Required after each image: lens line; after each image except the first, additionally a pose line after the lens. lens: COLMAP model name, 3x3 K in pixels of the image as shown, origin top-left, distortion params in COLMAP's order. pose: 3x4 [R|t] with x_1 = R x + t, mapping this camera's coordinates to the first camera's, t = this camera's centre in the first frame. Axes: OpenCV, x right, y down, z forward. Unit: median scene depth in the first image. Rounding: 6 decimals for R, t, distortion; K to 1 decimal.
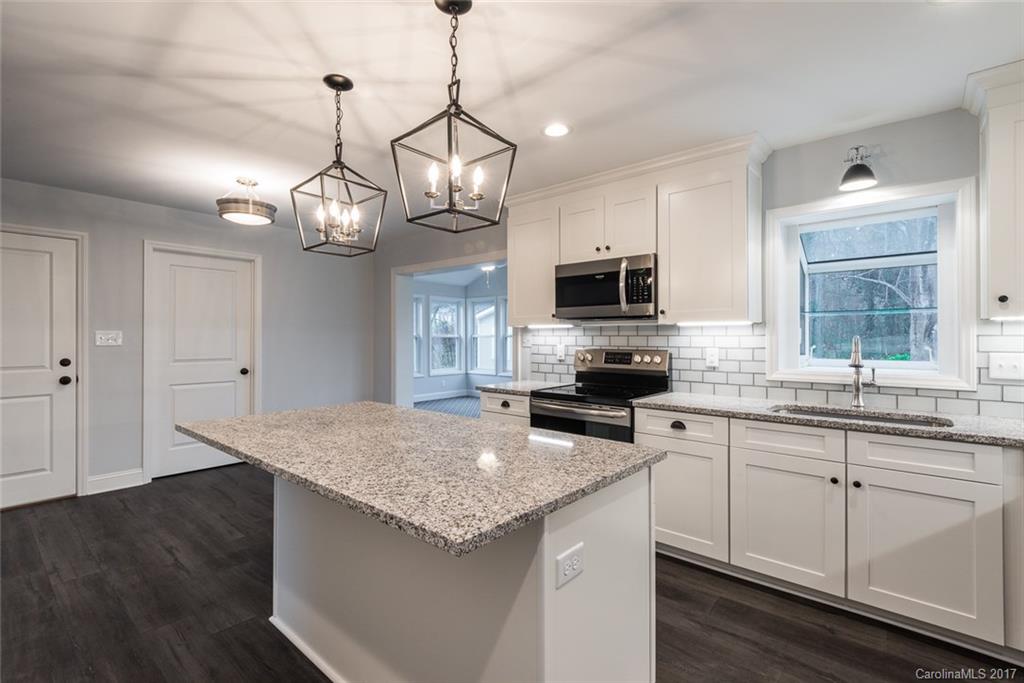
lens RADIAL K [[466.2, 0, 514.6], [0, 466.2, 337.7], [0, 0, 1]] dist [0.025216, 0.000120]
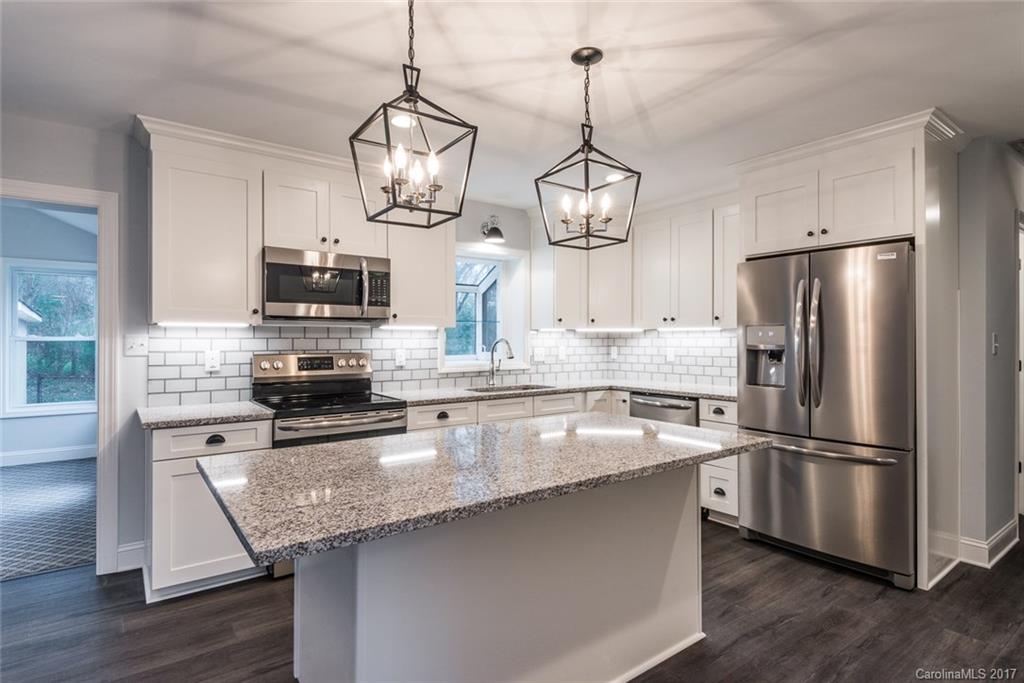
lens RADIAL K [[530.6, 0, 512.8], [0, 530.6, 338.6], [0, 0, 1]] dist [0.021906, -0.010601]
pose [[0.209488, 0.000423, 0.977811, -0.789358], [0.002236, 0.999997, -0.000912, -0.001911], [-0.977809, 0.002378, 0.209487, 0.481947]]
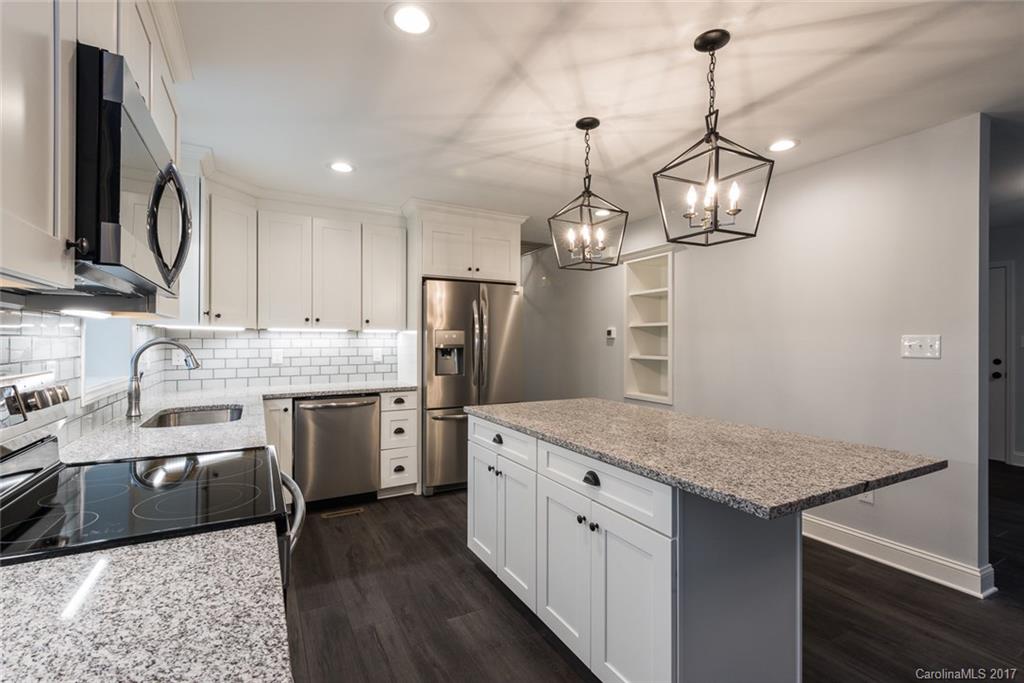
lens RADIAL K [[452.5, 0, 531.0], [0, 452.5, 341.5], [0, 0, 1]] dist [0.001315, 0.000002]
pose [[-0.944994, -0.002326, 0.327079, -0.234575], [-0.001593, 0.999996, 0.002509, -0.000578], [-0.327083, 0.001850, -0.944994, 1.318737]]
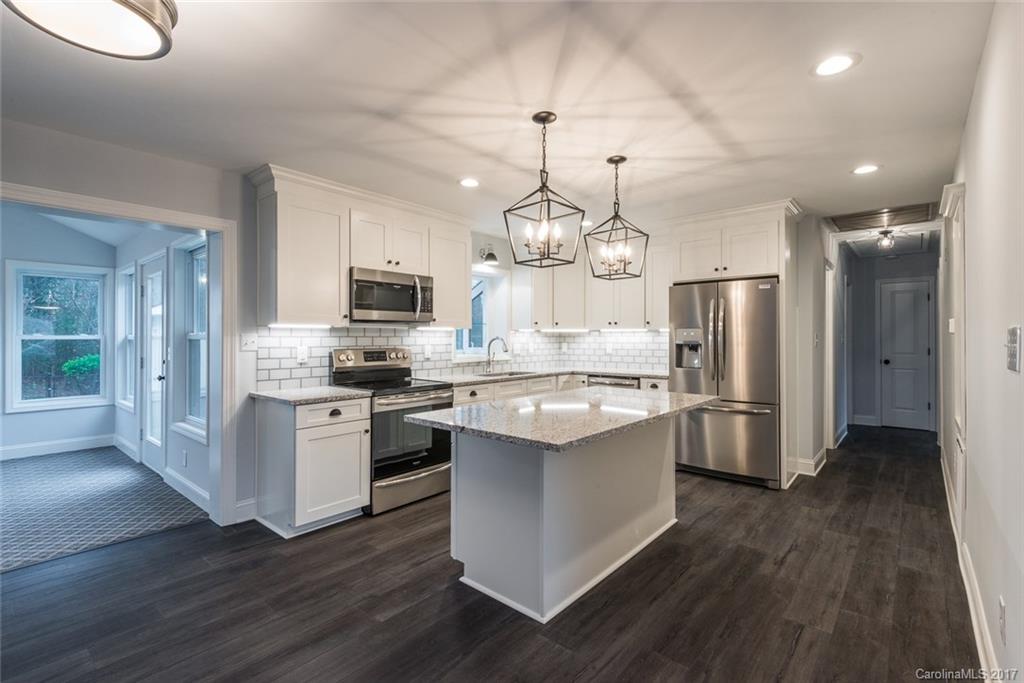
lens RADIAL K [[466.2, 0, 514.6], [0, 466.2, 337.7], [0, 0, 1]] dist [0.025216, 0.000120]
pose [[-0.011103, -0.001180, 0.999938, -1.068948], [0.002834, 0.999995, 0.001212, -0.002598], [-0.999934, 0.002848, -0.011100, 0.765208]]
